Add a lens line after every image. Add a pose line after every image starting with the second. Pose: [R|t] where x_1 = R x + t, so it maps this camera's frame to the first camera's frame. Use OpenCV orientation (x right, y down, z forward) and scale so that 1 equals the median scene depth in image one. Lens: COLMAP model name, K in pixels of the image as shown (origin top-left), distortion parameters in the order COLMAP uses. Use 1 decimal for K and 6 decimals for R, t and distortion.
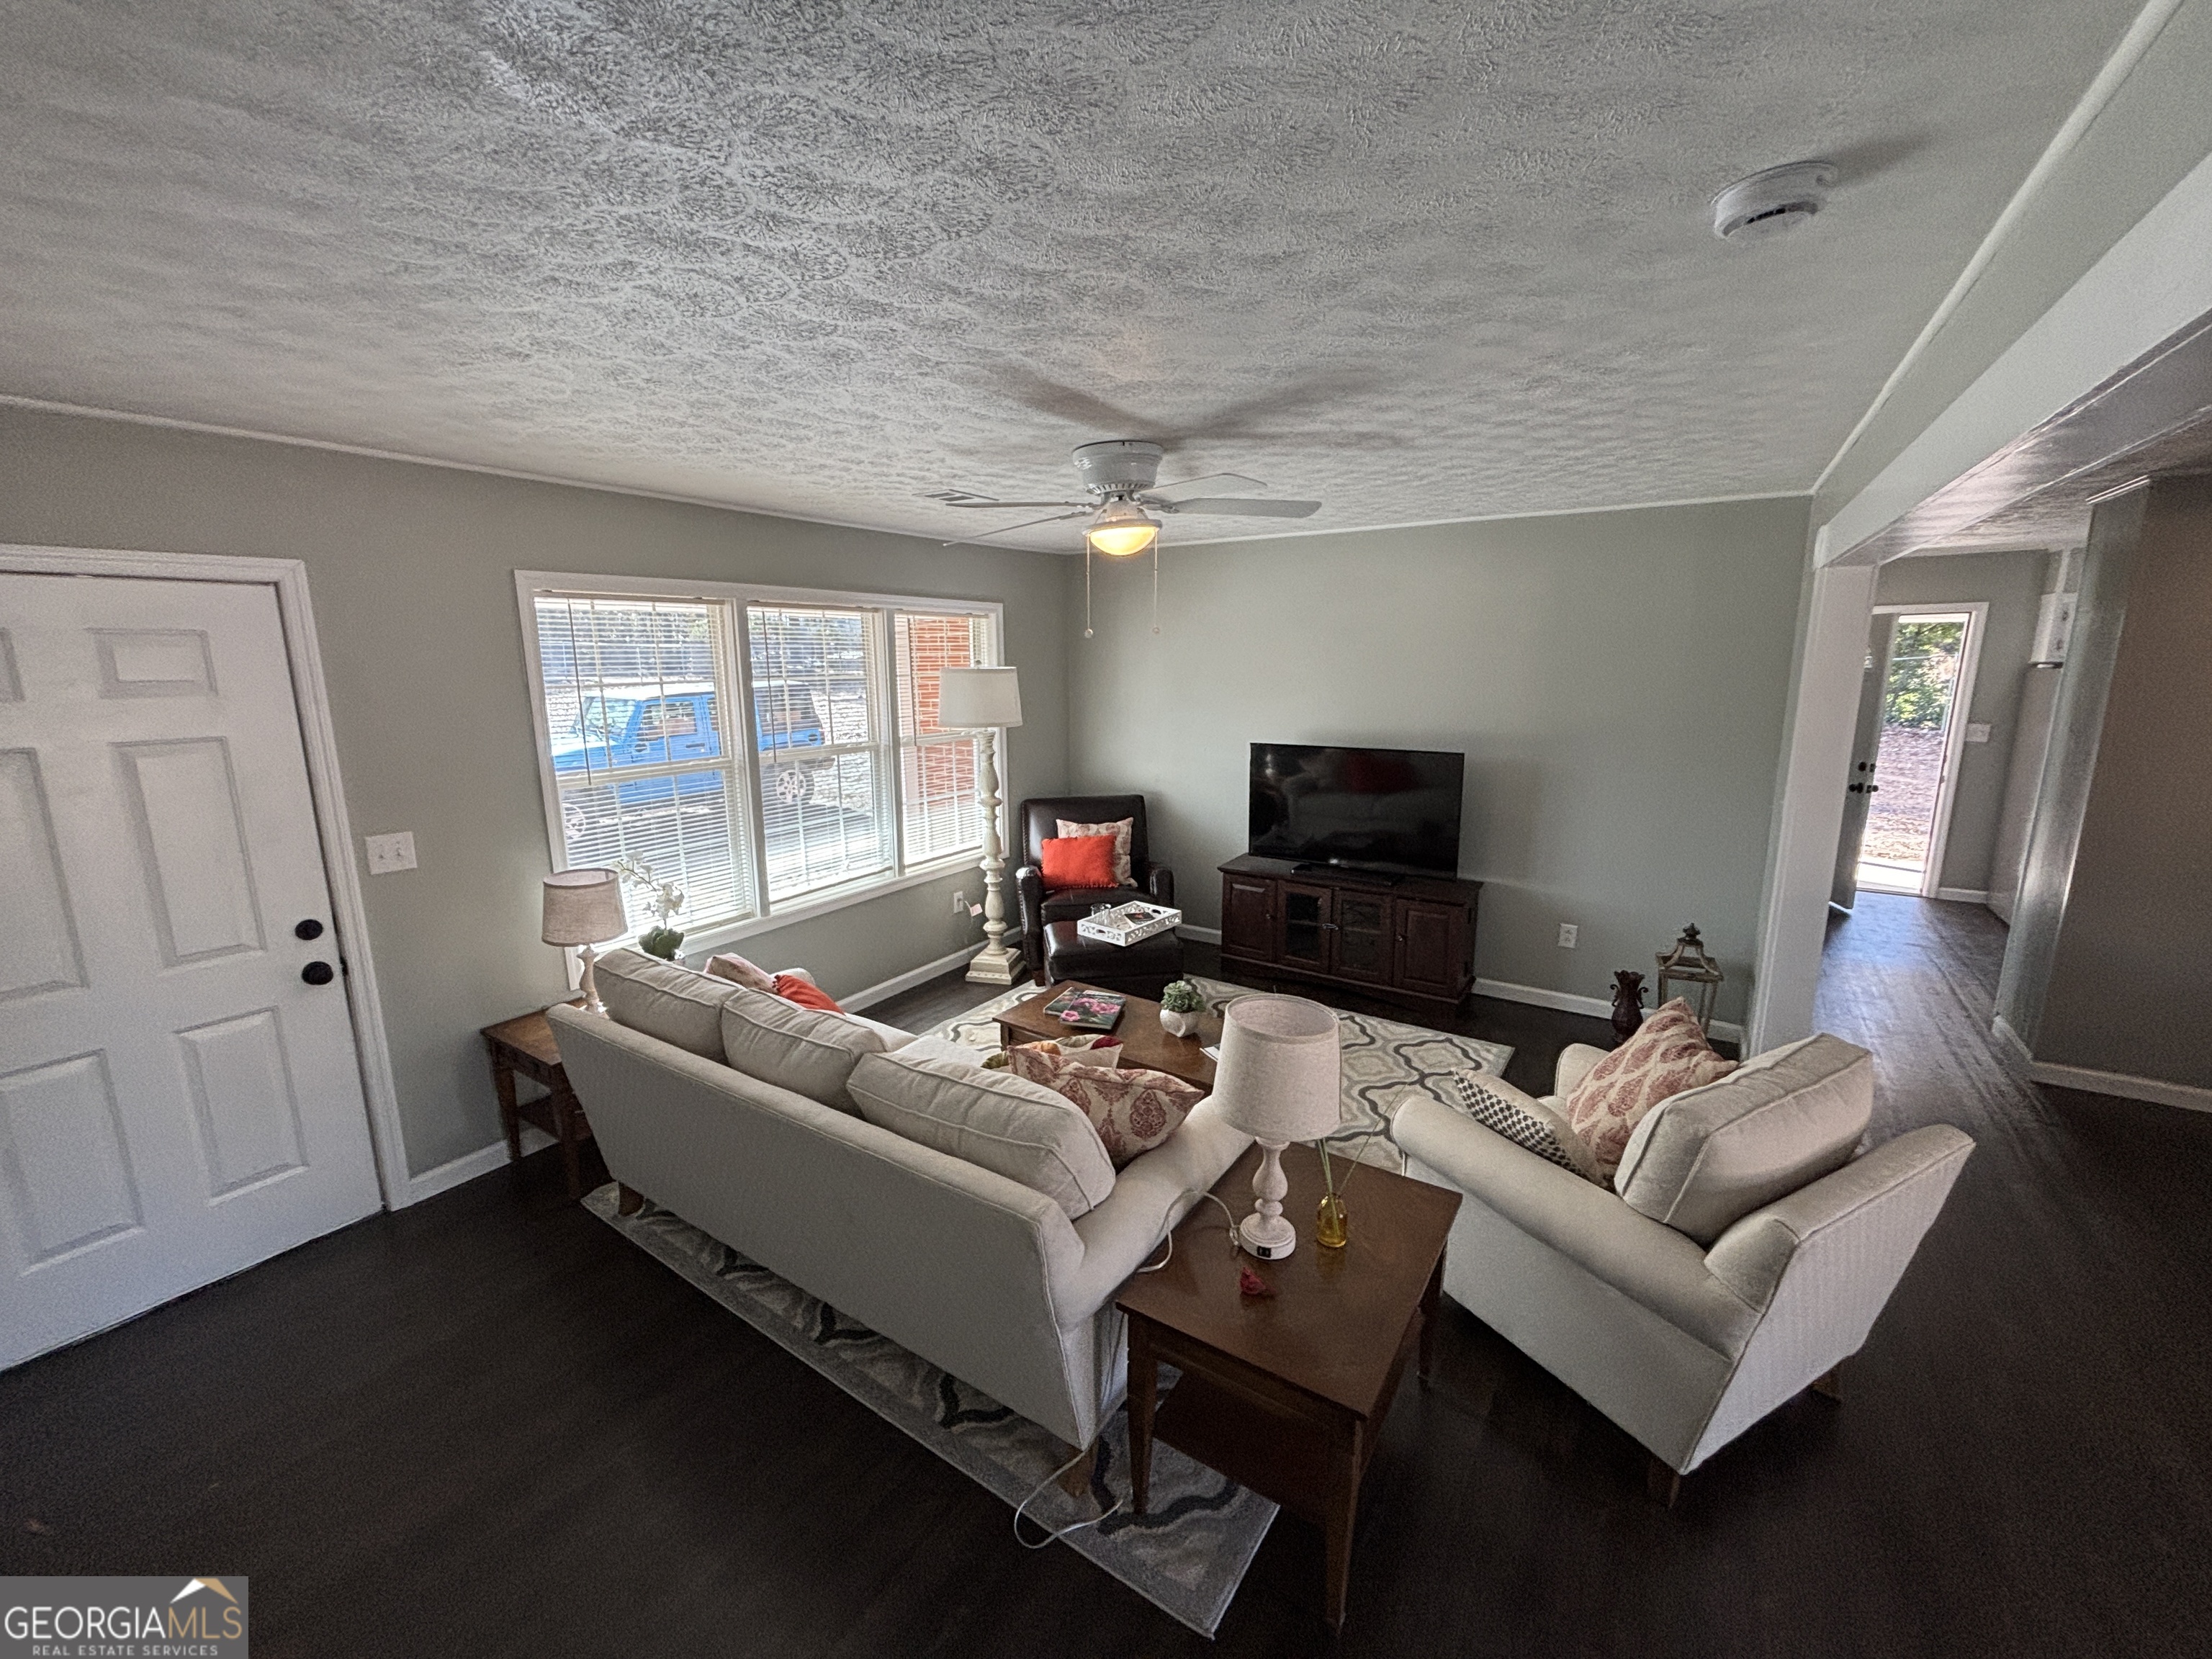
lens RADIAL K [[881.7, 0, 1111.9], [0, 881.7, 832.5], [0, 0, 1]] dist [-0.006456, -0.000108]
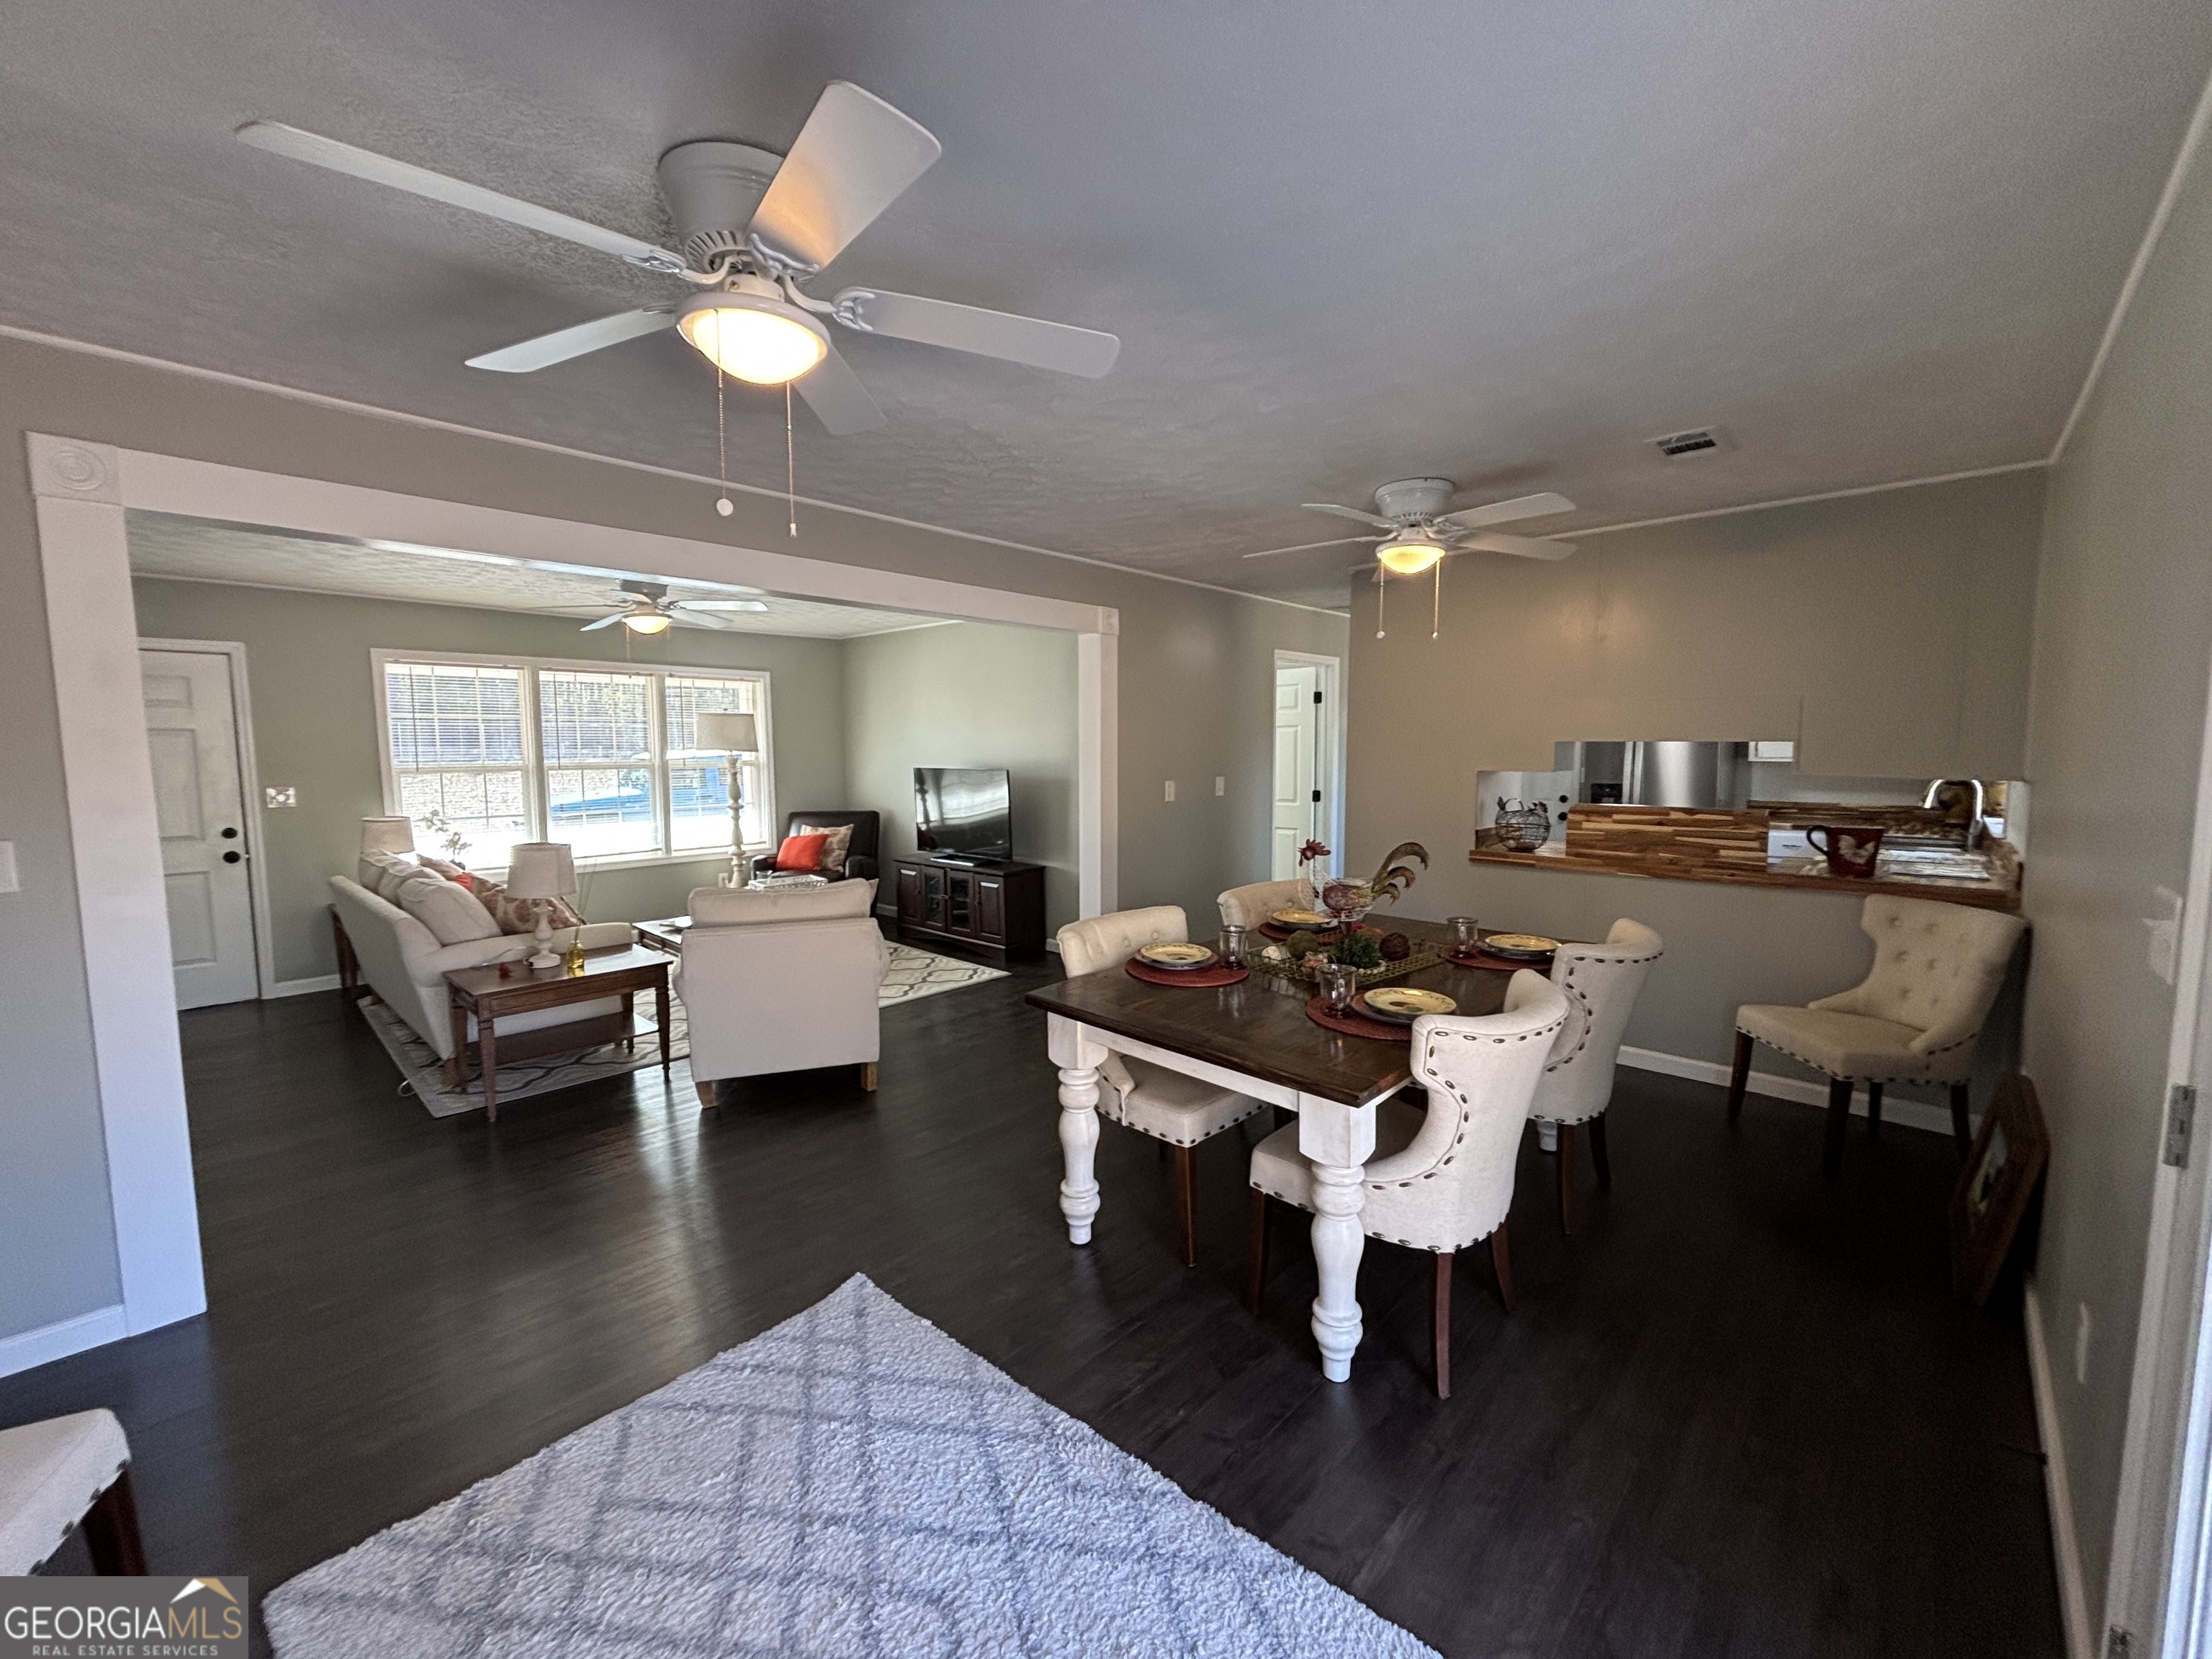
lens RADIAL K [[887.4, 0, 1099.1], [0, 887.4, 826.1], [0, 0, 1]] dist [0.001108, -0.000293]
pose [[0.986996, 0.019746, -0.159528, 1.040710], [-0.036022, 0.994356, -0.099791, 0.184332], [0.156657, 0.104240, 0.982137, -0.493886]]
